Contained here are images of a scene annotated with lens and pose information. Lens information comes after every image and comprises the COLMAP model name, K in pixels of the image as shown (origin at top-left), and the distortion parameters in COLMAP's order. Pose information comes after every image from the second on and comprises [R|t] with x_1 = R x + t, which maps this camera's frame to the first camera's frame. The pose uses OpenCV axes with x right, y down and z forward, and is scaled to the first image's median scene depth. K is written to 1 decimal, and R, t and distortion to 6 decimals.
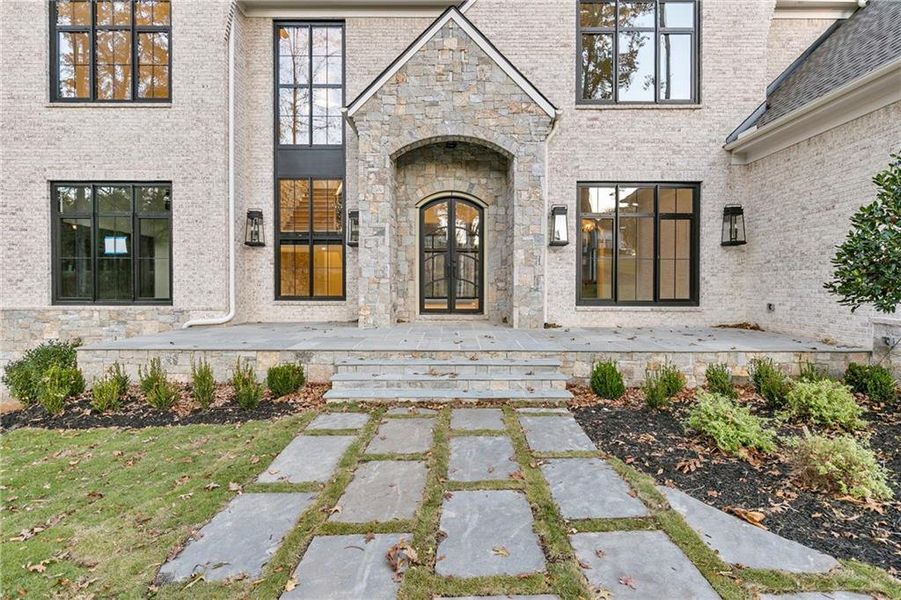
lens RADIAL K [[461.6, 0, 465.1], [0, 461.6, 290.2], [0, 0, 1]] dist [0.006534, -0.006093]
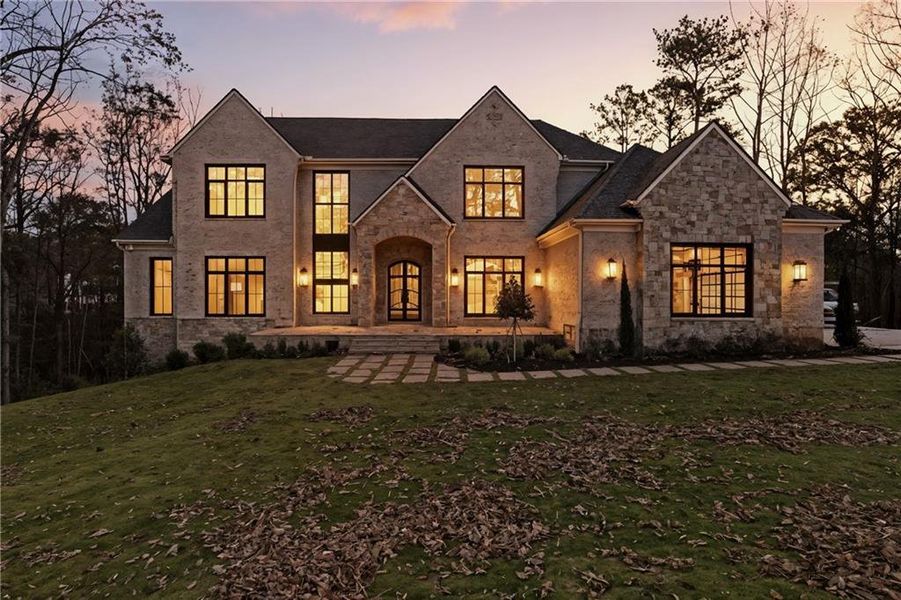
lens RADIAL K [[461.6, 0, 447.9], [0, 461.6, 294.1], [0, 0, 1]] dist [0.006534, -0.006093]
pose [[0.999926, -0.001262, 0.012138, 0.146074], [0.001397, 0.999937, -0.011155, -0.044506], [-0.012123, 0.011171, 0.999864, -1.072716]]
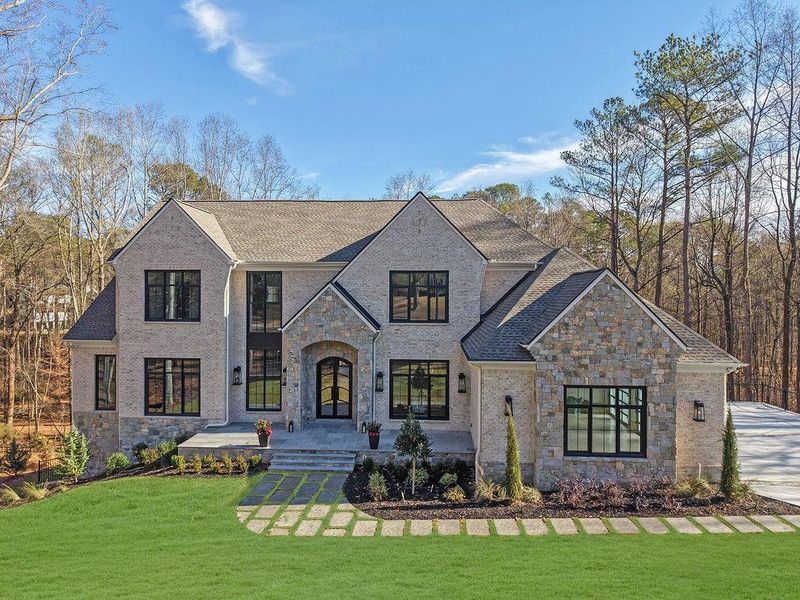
lens RADIAL K [[529.9, 0, 395.2], [0, 529.9, 299.3], [0, 0, 1]] dist [0.030362, -0.002077]
pose [[0.997595, -0.003387, -0.069235, 0.439543], [0.002913, 0.999972, -0.006946, -0.499498], [0.069257, 0.006727, 0.997576, -1.415771]]
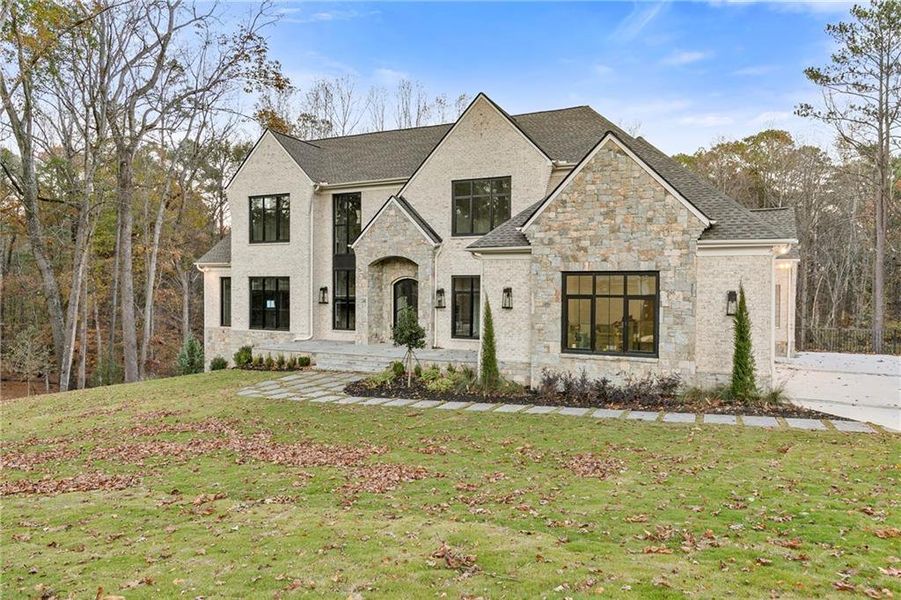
lens RADIAL K [[577.3, 0, 444.4], [0, 577.3, 296.9], [0, 0, 1]] dist [0.009206, -0.003763]
pose [[0.905706, 0.006715, -0.423853, 1.283633], [-0.005847, 0.999977, 0.003350, -0.153721], [0.423865, -0.000556, 0.905725, -1.272757]]
